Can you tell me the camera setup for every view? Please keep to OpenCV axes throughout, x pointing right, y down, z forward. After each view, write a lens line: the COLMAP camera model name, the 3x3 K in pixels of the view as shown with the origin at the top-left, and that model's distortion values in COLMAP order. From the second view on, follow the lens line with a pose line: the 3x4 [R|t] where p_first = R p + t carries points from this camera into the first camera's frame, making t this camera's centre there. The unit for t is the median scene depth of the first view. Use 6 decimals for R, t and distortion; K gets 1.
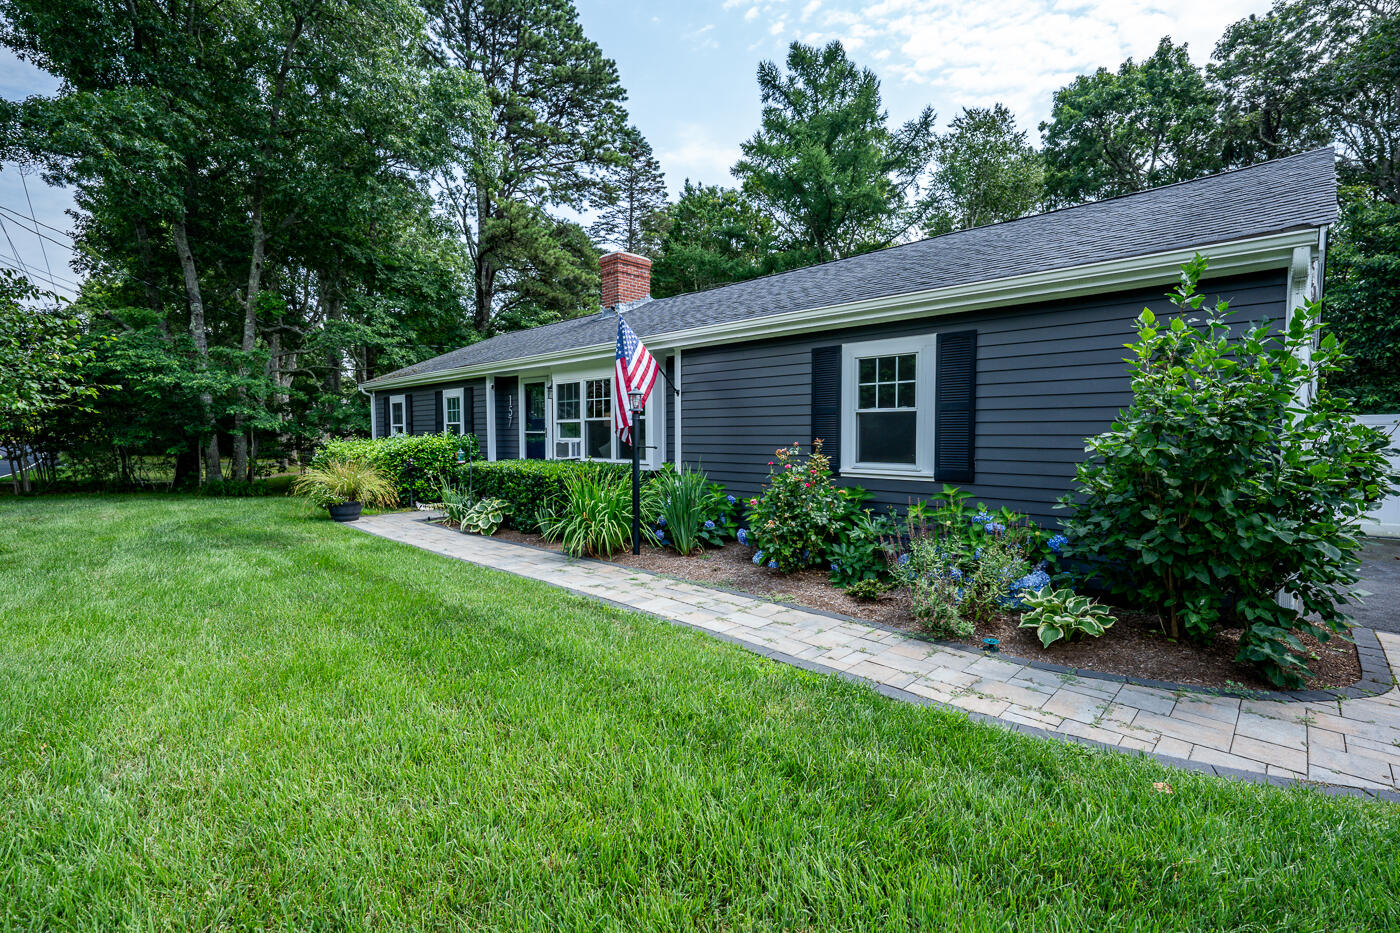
lens RADIAL K [[653.9, 0, 743.3], [0, 653.9, 470.9], [0, 0, 1]] dist [-0.001903, -0.000315]
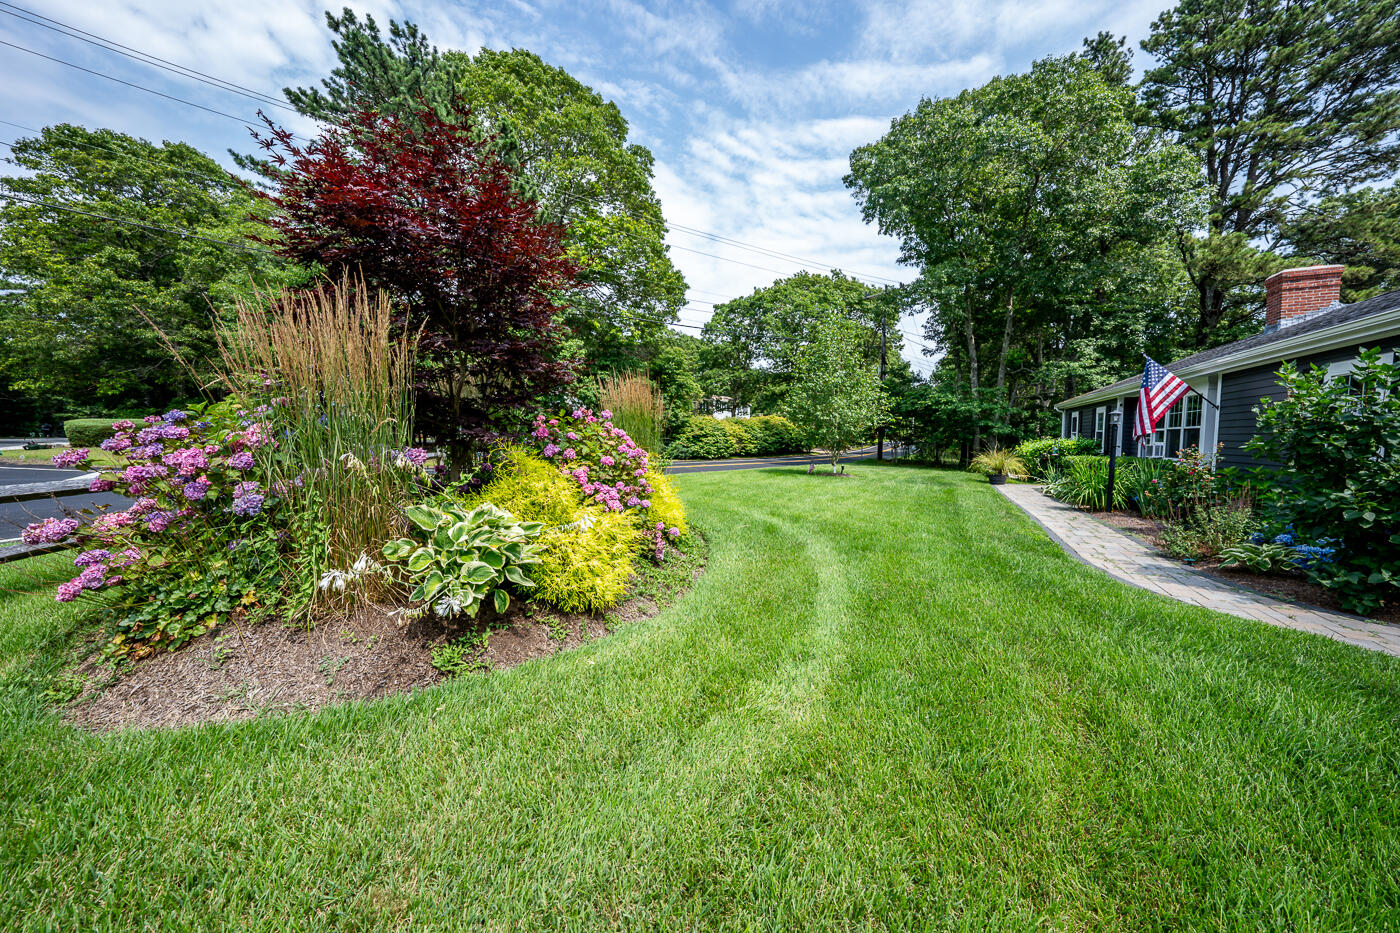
lens RADIAL K [[491.3, 0, 693.0], [0, 491.3, 465.3], [0, 0, 1]] dist [-0.000337, 0.000068]
pose [[0.284653, 0.067870, -0.956225, 0.291305], [-0.066311, 0.996495, 0.050988, 0.005742], [0.956335, 0.048895, 0.288156, -0.134488]]
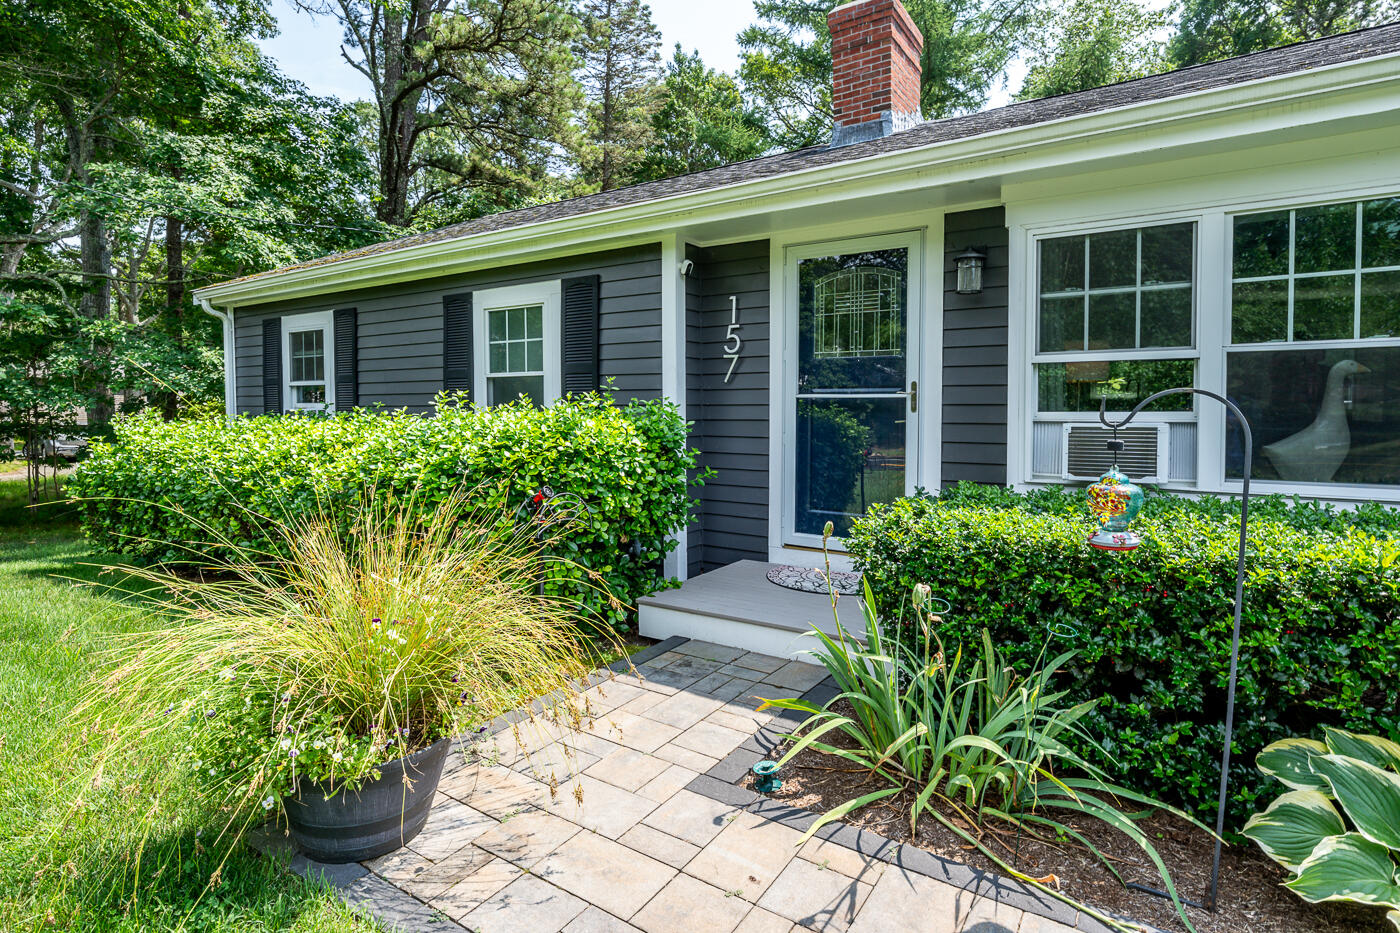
lens RADIAL K [[703.0, 0, 761.1], [0, 703.0, 404.1], [0, 0, 1]] dist [-0.000842, -0.000403]
pose [[0.976028, -0.009690, 0.217427, -0.344287], [0.019768, 0.998826, -0.044224, -0.030547], [-0.216743, 0.047462, 0.975074, 0.496897]]
